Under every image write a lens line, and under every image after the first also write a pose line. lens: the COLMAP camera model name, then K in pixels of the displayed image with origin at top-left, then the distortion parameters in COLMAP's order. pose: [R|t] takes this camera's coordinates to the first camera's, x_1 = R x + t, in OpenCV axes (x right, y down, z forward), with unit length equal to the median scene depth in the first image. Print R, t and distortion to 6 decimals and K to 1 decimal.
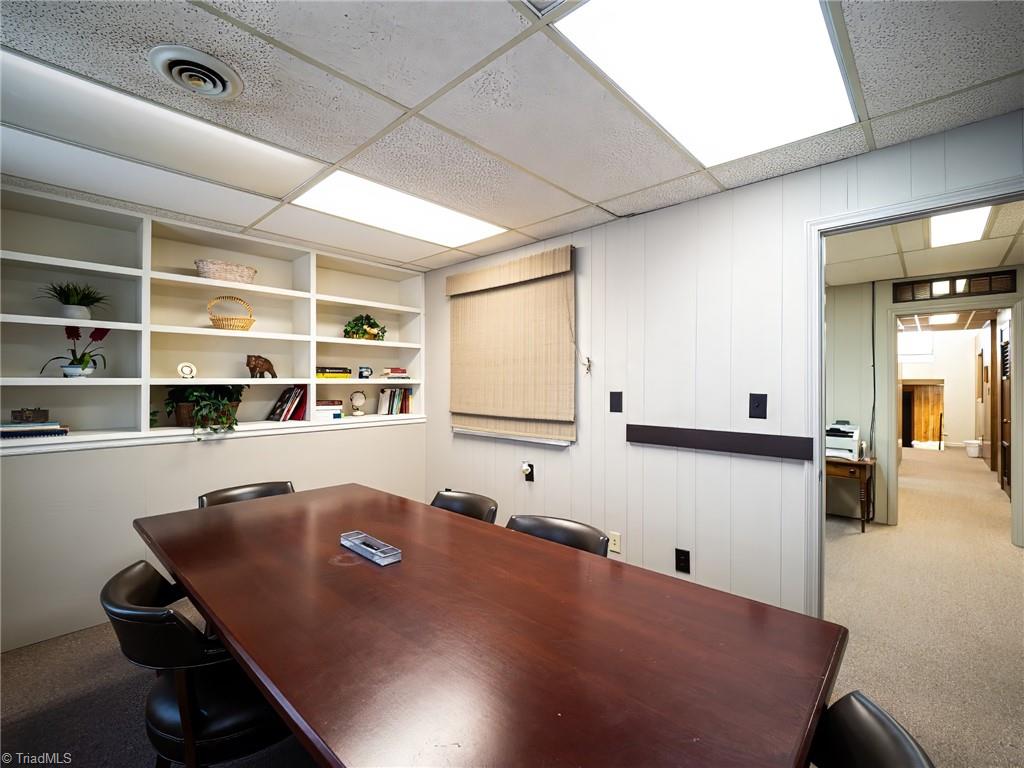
lens RADIAL K [[452.9, 0, 512.0], [0, 452.9, 384.0], [0, 0, 1]] dist [-0.002018, -0.000421]
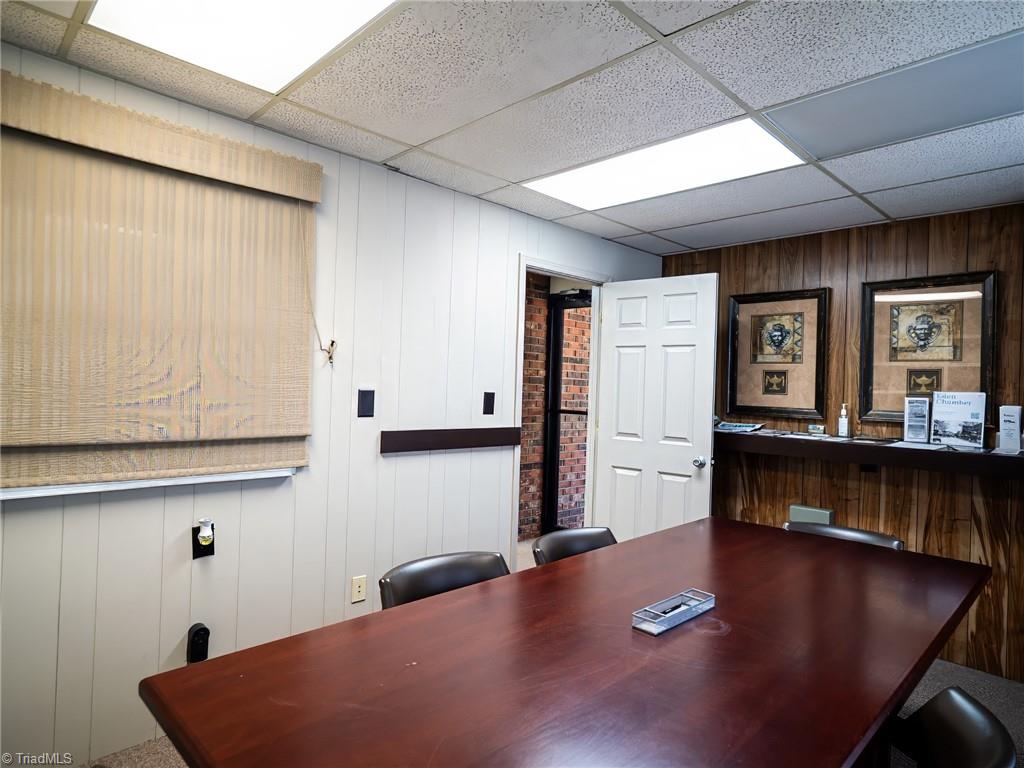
lens RADIAL K [[594.7, 0, 512.0], [0, 594.7, 384.0], [0, 0, 1]] dist [0.003965, 0.000428]
pose [[0.034623, -0.000816, 0.999400, -0.786985], [-0.030505, 0.999533, 0.001873, -0.002586], [-0.998935, -0.030552, 0.034582, 0.753299]]
